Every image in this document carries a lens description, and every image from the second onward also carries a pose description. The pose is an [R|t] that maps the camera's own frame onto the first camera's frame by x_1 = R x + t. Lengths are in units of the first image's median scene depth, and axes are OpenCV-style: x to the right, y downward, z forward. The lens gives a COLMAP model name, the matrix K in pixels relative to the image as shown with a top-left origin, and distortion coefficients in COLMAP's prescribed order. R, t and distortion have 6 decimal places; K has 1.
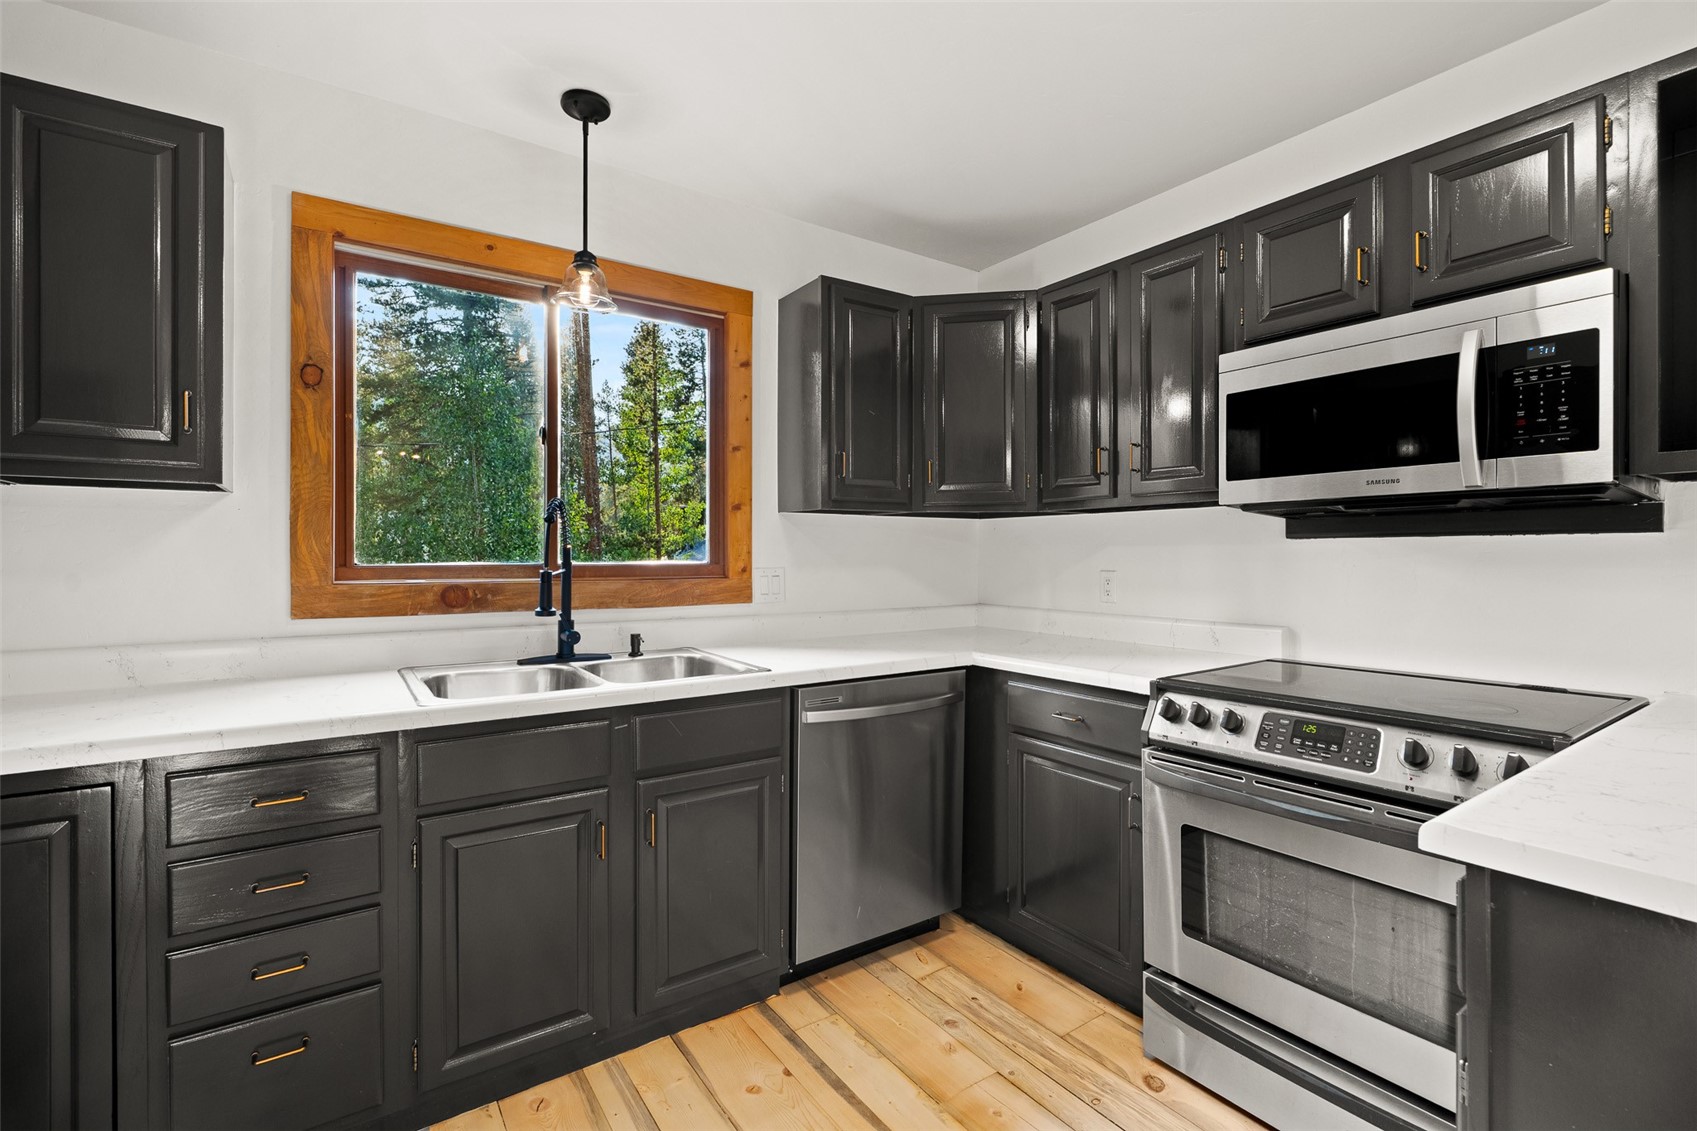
lens RADIAL K [[771.6, 0, 861.5], [0, 771.6, 559.0], [0, 0, 1]] dist [-0.016975, 0.005648]
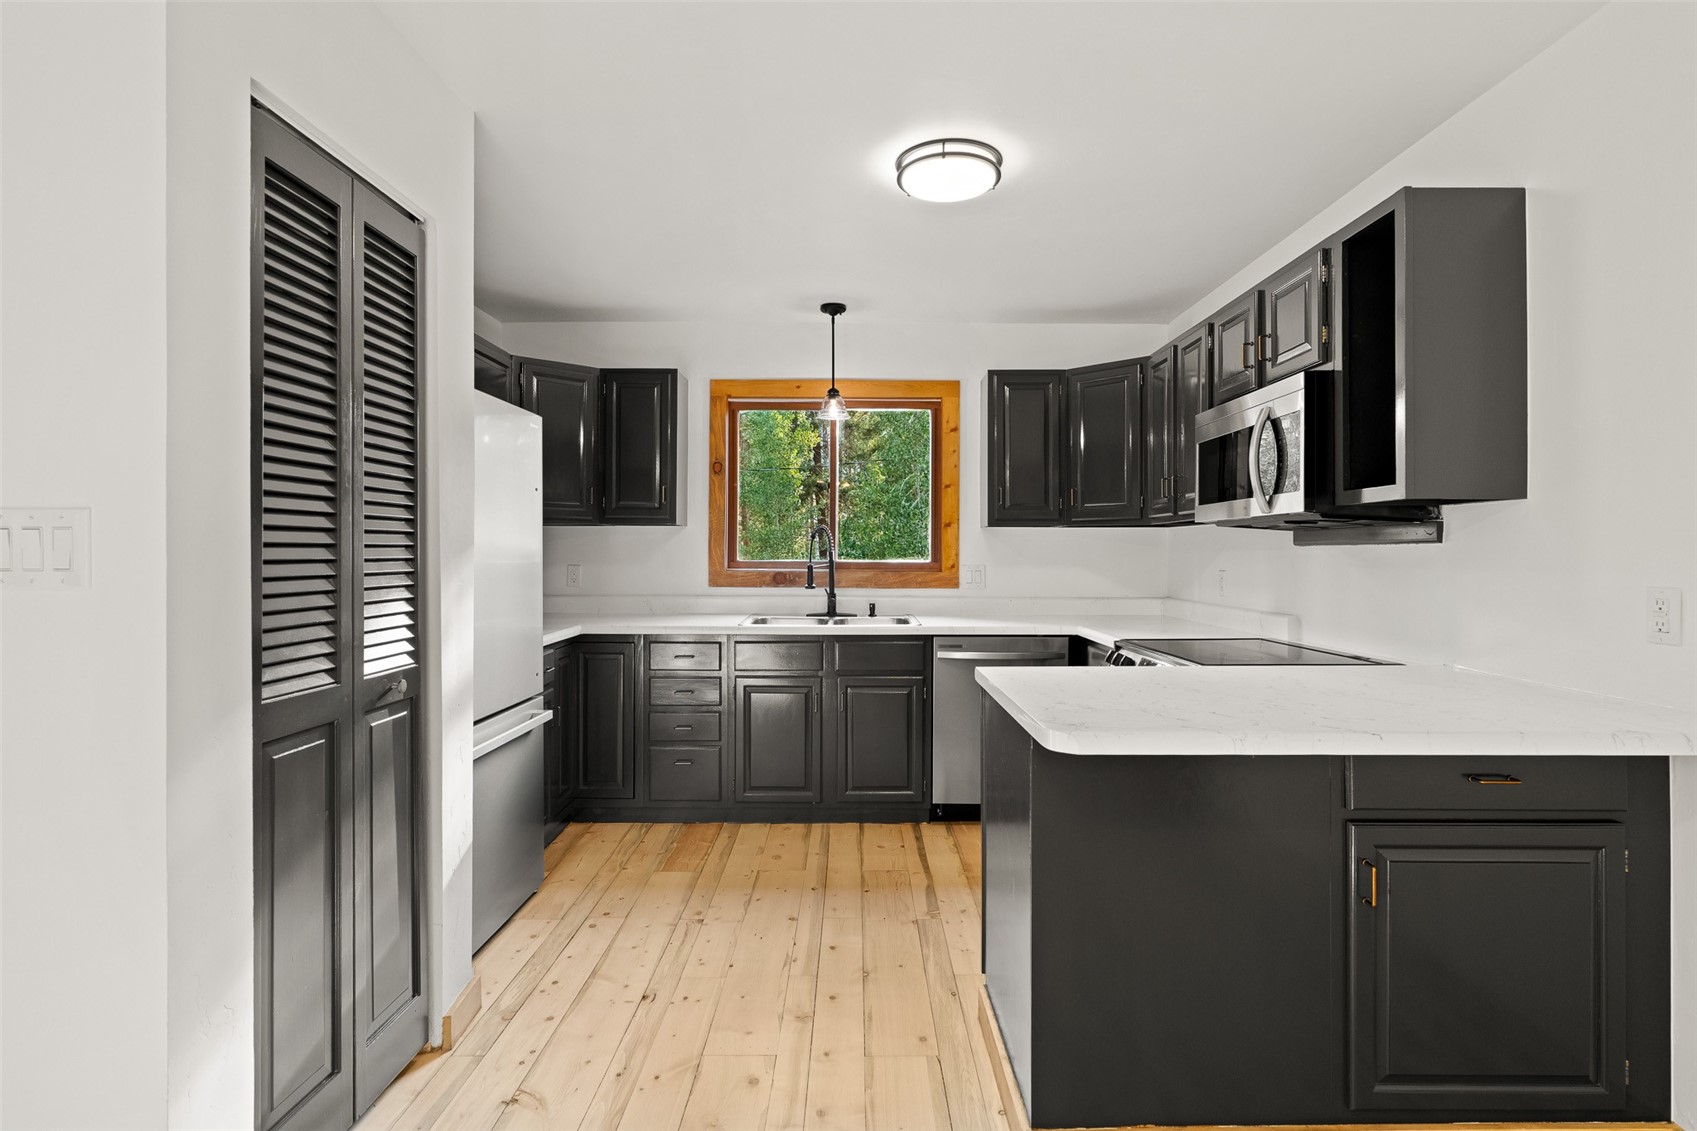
lens RADIAL K [[836.7, 0, 844.3], [0, 836.7, 550.2], [0, 0, 1]] dist [-0.010369, 0.003478]
pose [[0.818332, 0.000336, -0.574746, 0.794307], [-0.006810, 0.999935, -0.009112, -0.001706], [0.574705, 0.011370, 0.818281, -0.592714]]
